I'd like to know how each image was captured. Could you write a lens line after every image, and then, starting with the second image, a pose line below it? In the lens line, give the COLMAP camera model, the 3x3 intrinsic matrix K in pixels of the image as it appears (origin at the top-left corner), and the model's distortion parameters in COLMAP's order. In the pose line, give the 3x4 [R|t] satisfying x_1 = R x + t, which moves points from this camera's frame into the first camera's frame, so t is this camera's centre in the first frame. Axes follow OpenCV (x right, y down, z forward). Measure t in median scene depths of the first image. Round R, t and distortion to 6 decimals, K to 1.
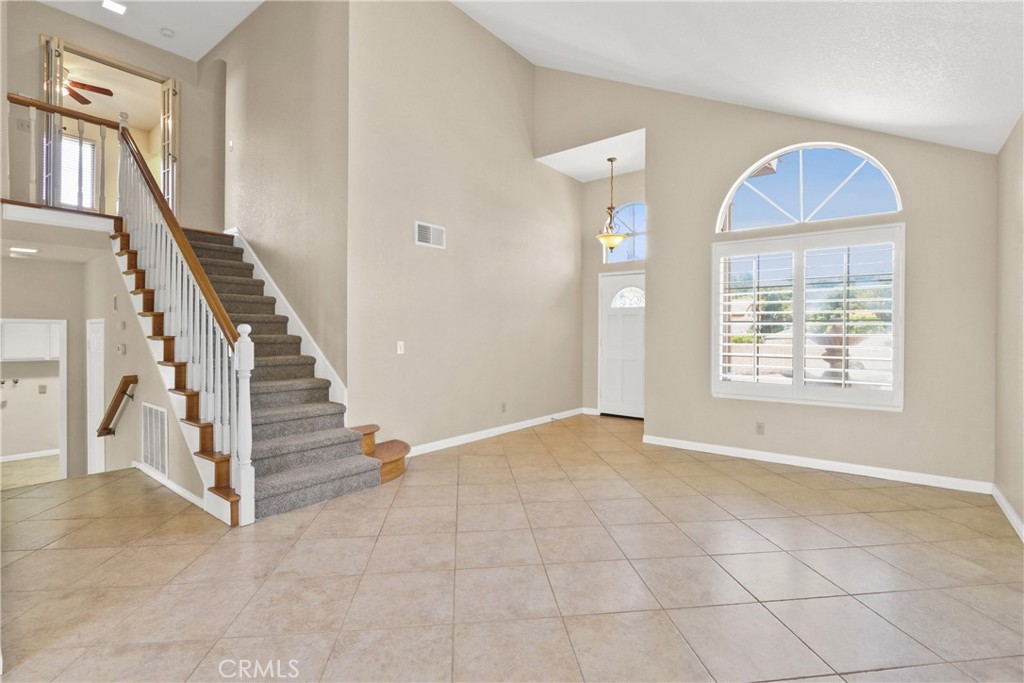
lens RADIAL K [[477.0, 0, 524.4], [0, 477.0, 335.7], [0, 0, 1]] dist [-0.014569, -0.000004]
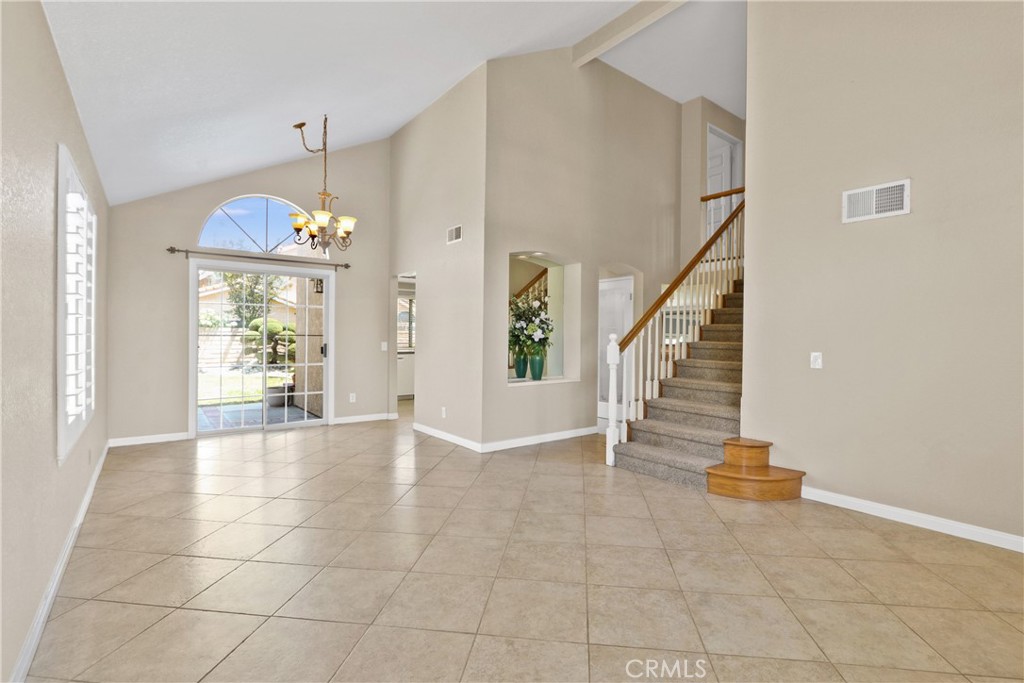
lens RADIAL K [[484.0, 0, 525.3], [0, 484.0, 337.8], [0, 0, 1]] dist [-0.019056, 0.000503]
pose [[-0.246502, -0.000316, -0.969142, 0.845567], [-0.016074, 0.999864, 0.003762, -0.010581], [0.969009, 0.016505, -0.246474, 0.955010]]
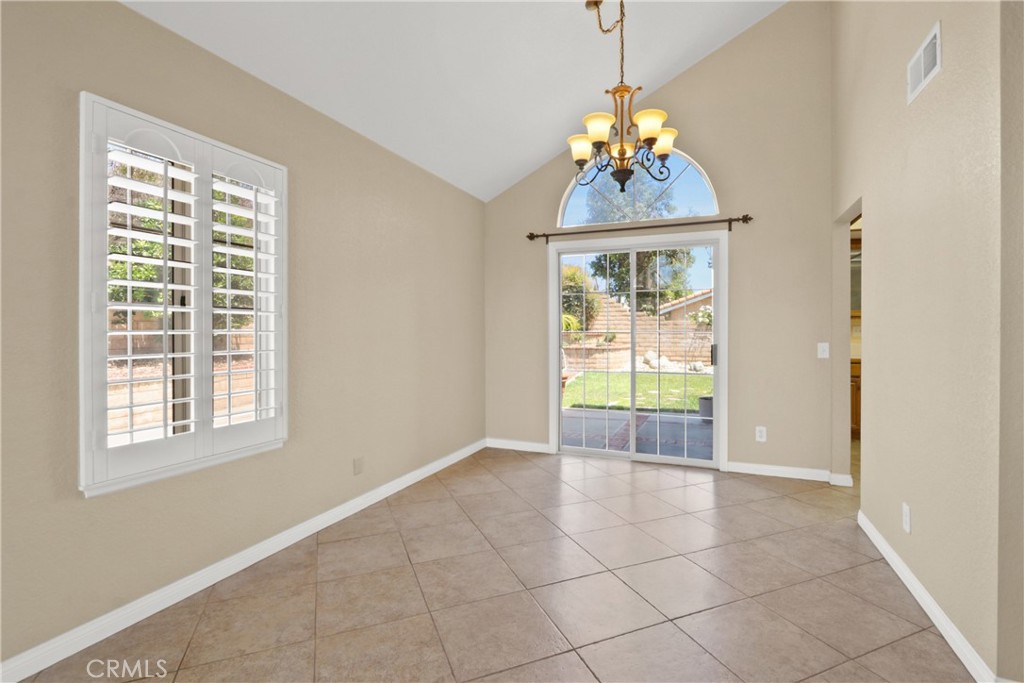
lens RADIAL K [[478.4, 0, 524.5], [0, 478.4, 330.7], [0, 0, 1]] dist [-0.000754, 0.000179]
pose [[-0.965920, -0.003391, -0.258817, 0.011840], [-0.004924, 0.999974, 0.005275, -0.006454], [0.258792, 0.006370, -0.965912, 0.787771]]
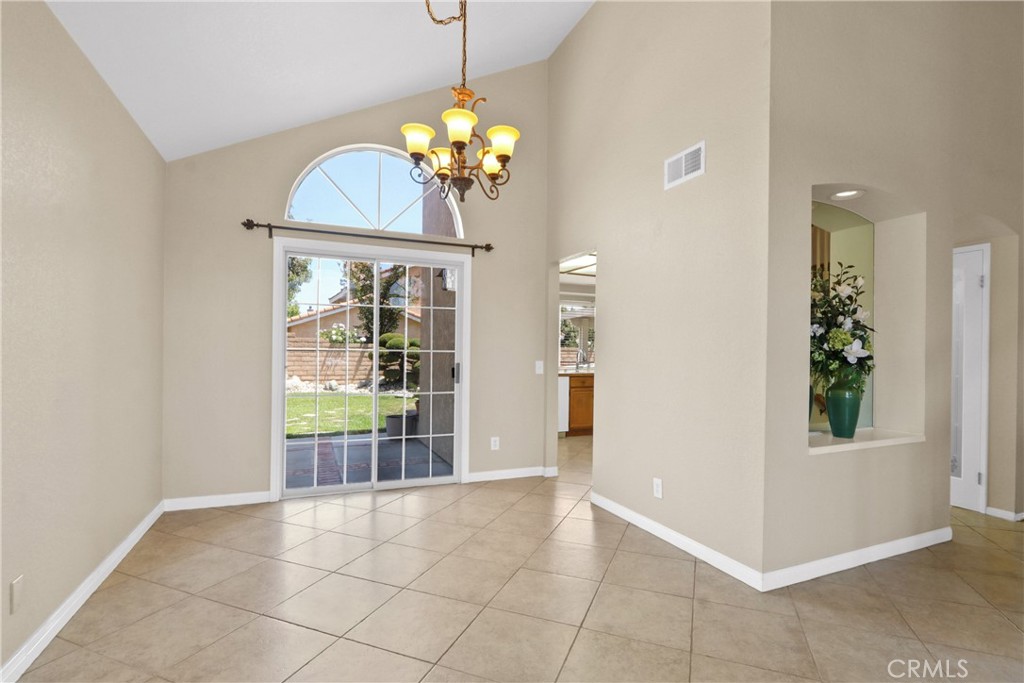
lens RADIAL K [[480.8, 0, 511.6], [0, 480.8, 349.9], [0, 0, 1]] dist [-0.019485, 0.000716]
pose [[-0.492346, -0.011805, -0.870320, 0.262063], [-0.019982, 0.999798, -0.002257, -0.002683], [0.870170, 0.016280, -0.492482, 0.493872]]
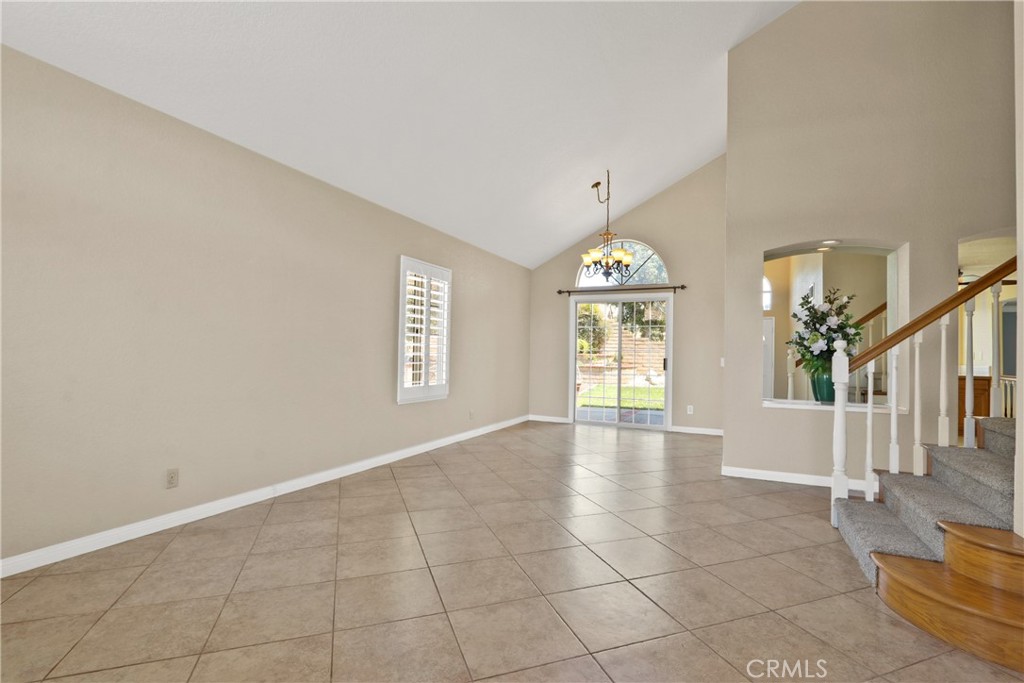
lens RADIAL K [[479.3, 0, 512.0], [0, 479.3, 341.5], [0, 0, 1]] dist [-0.029569, -0.000467]
pose [[-0.979186, -0.027772, -0.201058, 0.309655], [-0.024407, 0.999518, -0.019198, 0.015037], [0.201494, -0.013891, -0.979391, 1.640881]]
